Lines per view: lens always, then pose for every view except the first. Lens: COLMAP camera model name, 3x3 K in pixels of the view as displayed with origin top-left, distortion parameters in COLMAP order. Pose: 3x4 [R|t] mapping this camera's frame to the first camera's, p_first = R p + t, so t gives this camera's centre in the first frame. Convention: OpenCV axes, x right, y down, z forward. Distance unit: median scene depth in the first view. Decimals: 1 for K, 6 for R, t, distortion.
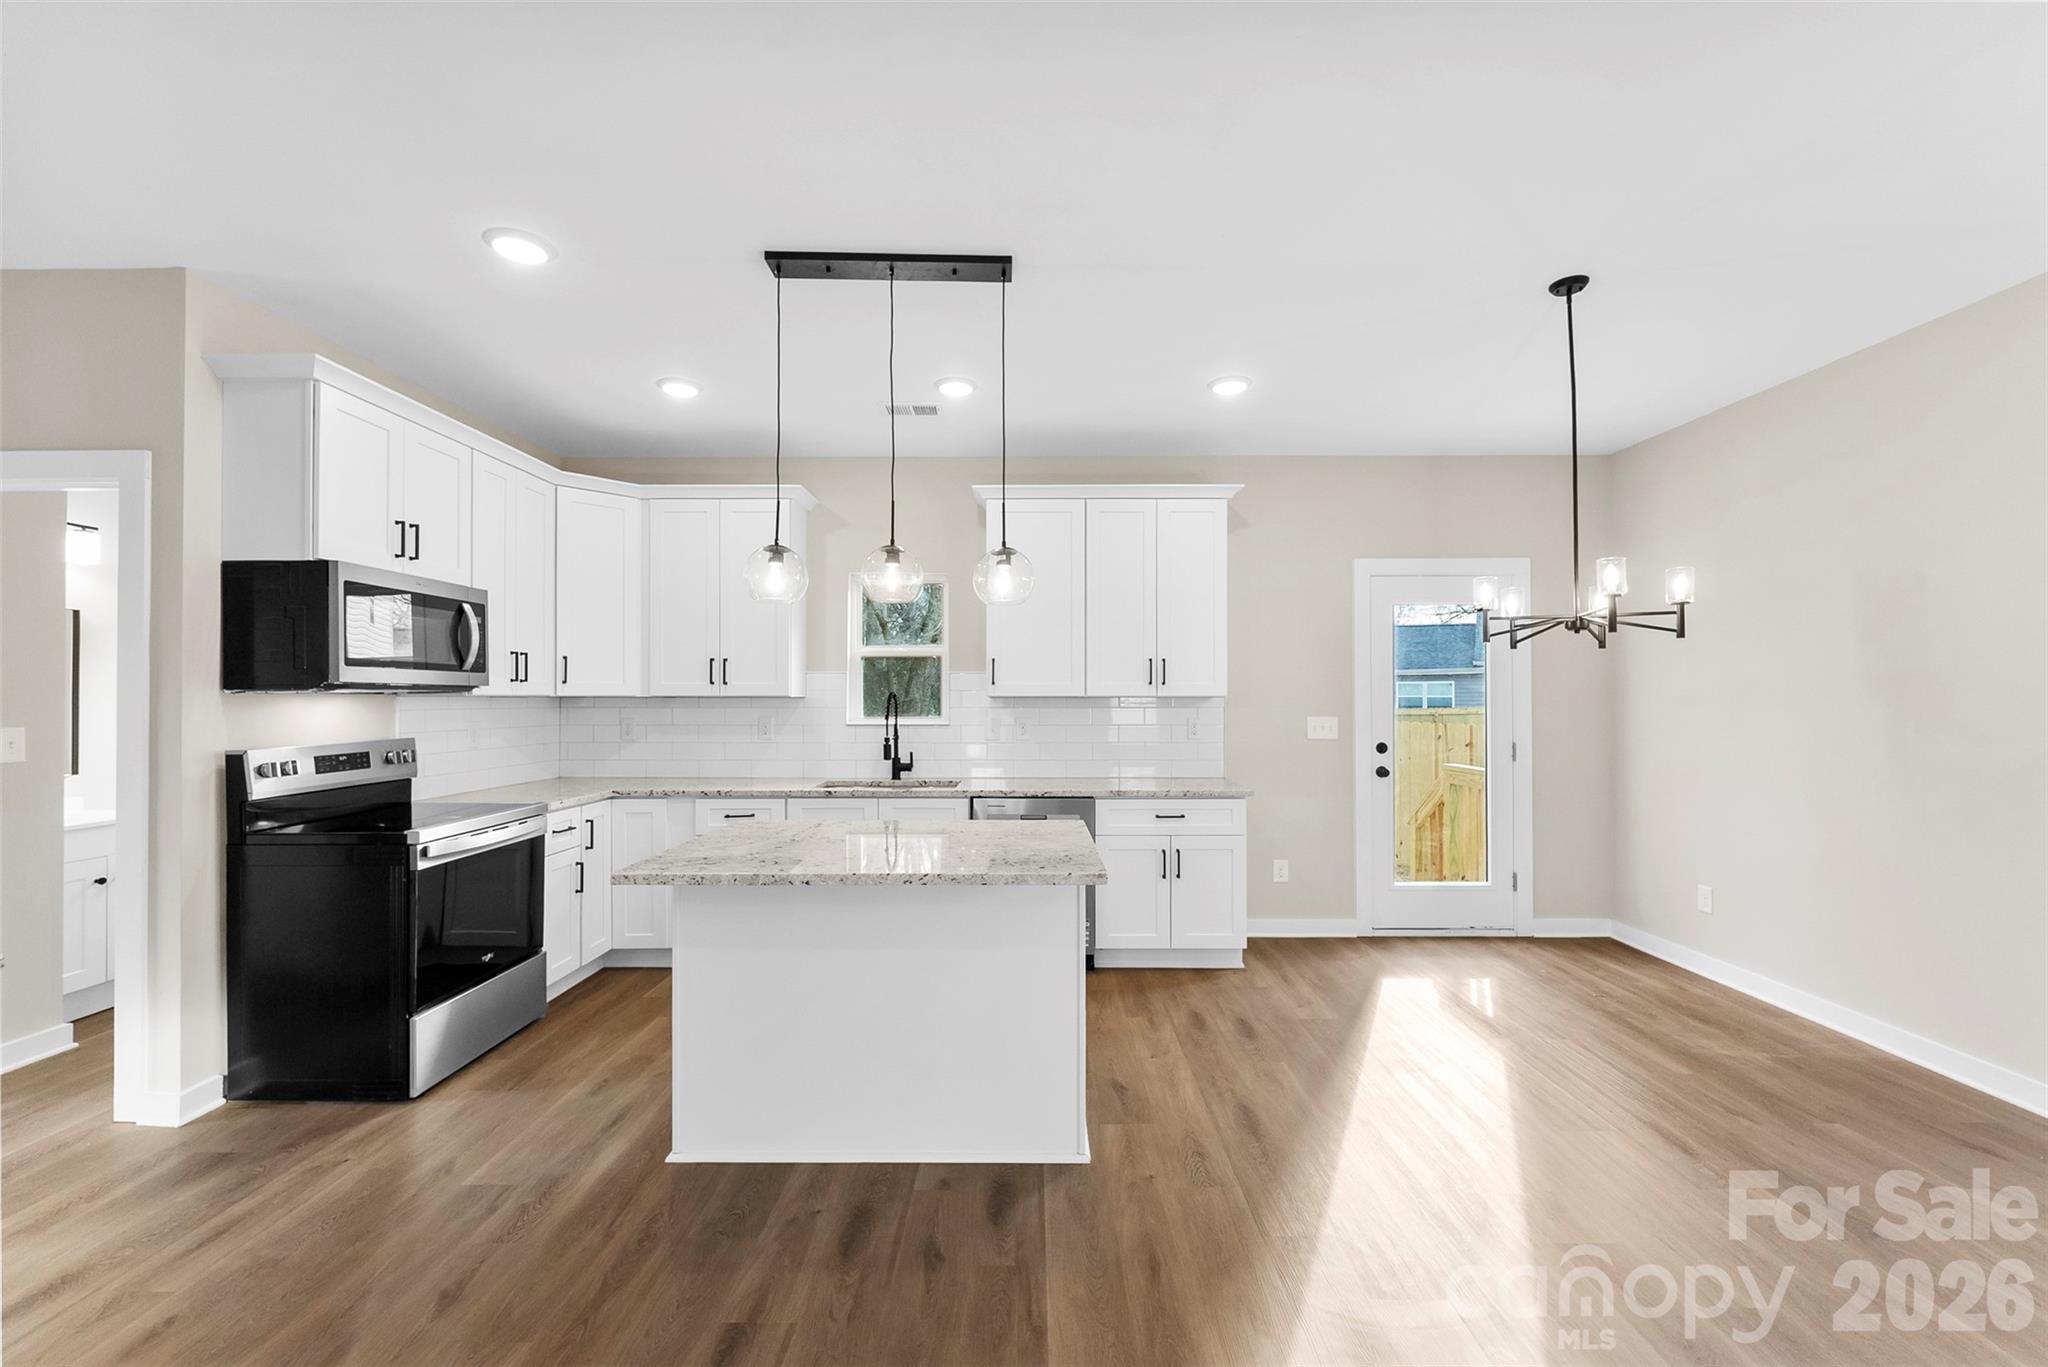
lens RADIAL K [[830.9, 0, 1027.9], [0, 830.9, 686.7], [0, 0, 1]] dist [0.002483, -0.000572]
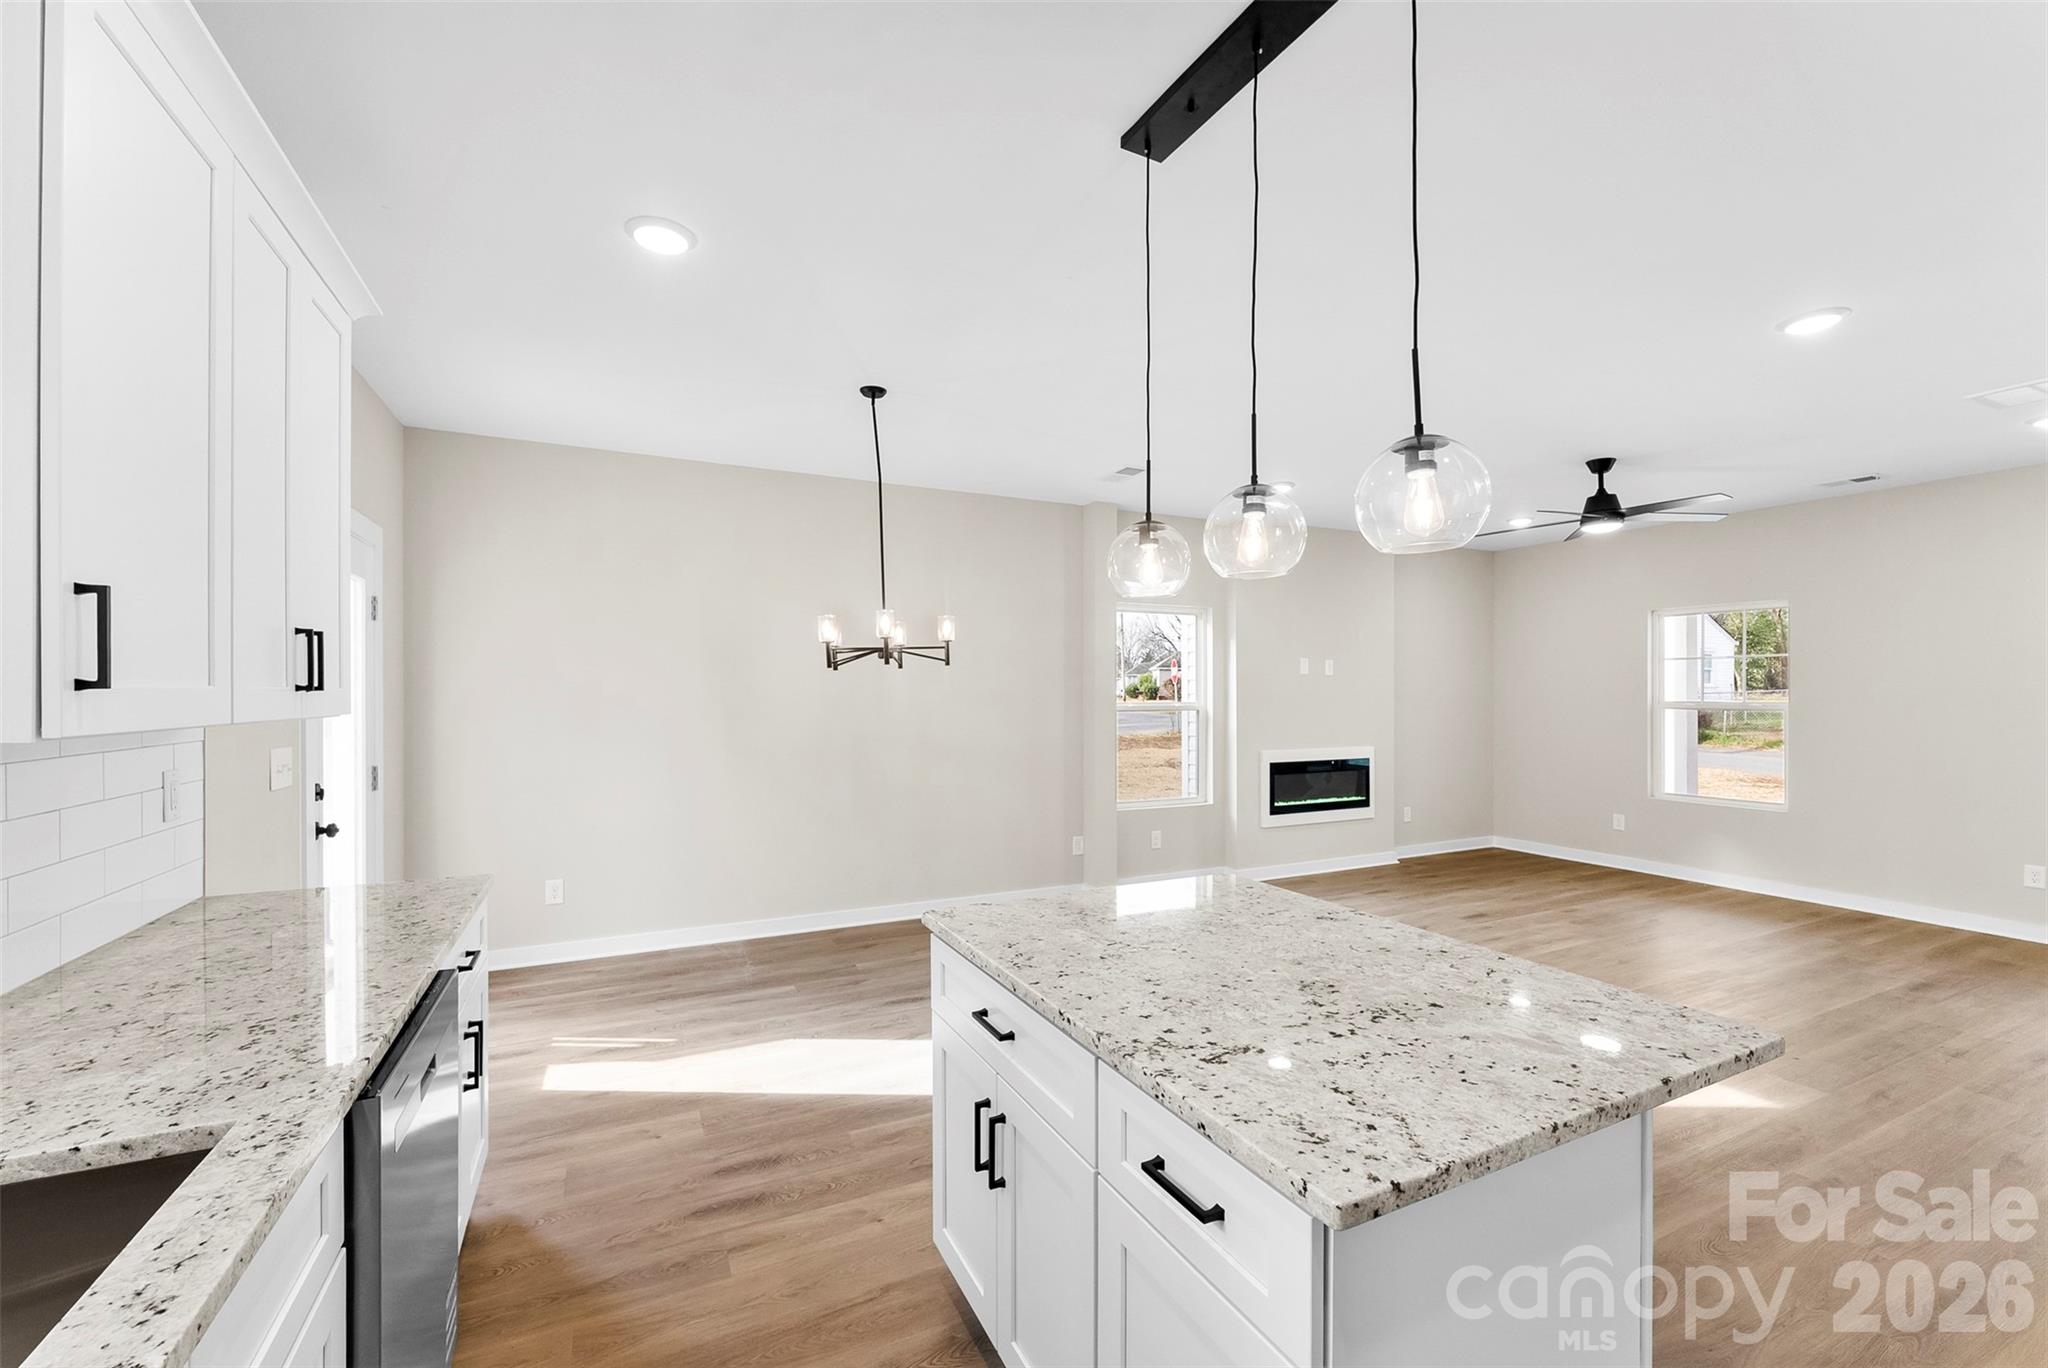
lens RADIAL K [[830.9, 0, 1026.1], [0, 830.9, 690.6], [0, 0, 1]] dist [0.002483, -0.000572]
pose [[-0.423505, 0.002771, 0.905890, -0.514055], [-0.006245, 0.999963, -0.005978, -0.000343], [-0.905872, -0.008189, -0.423472, 1.128225]]
